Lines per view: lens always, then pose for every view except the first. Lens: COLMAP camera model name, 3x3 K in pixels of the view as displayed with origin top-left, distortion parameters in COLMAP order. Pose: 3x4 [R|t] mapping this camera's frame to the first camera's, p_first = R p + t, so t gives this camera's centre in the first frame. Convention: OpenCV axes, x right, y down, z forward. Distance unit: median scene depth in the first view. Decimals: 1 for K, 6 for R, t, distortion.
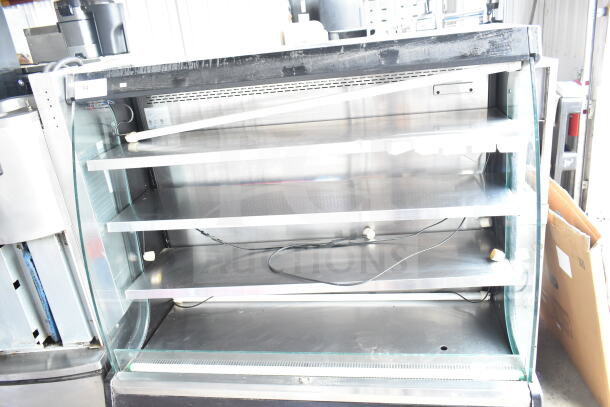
lens RADIAL K [[460.6, 0, 305.0], [0, 460.6, 203.5], [0, 0, 1]] dist [-0.007972, -0.001154]
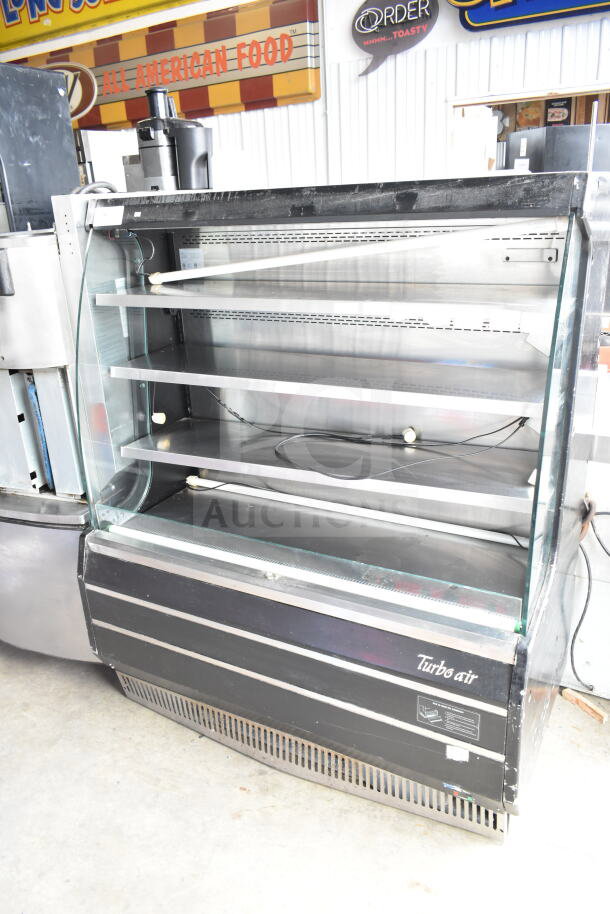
lens RADIAL K [[690.2, 0, 305.0], [0, 690.2, 457.0], [0, 0, 1]] dist [-0.007972, -0.001154]
pose [[0.937357, 0.179298, -0.298689, 0.354187], [-0.172701, 0.983776, 0.048569, 0.081360], [0.302551, 0.006057, 0.953114, -0.181198]]
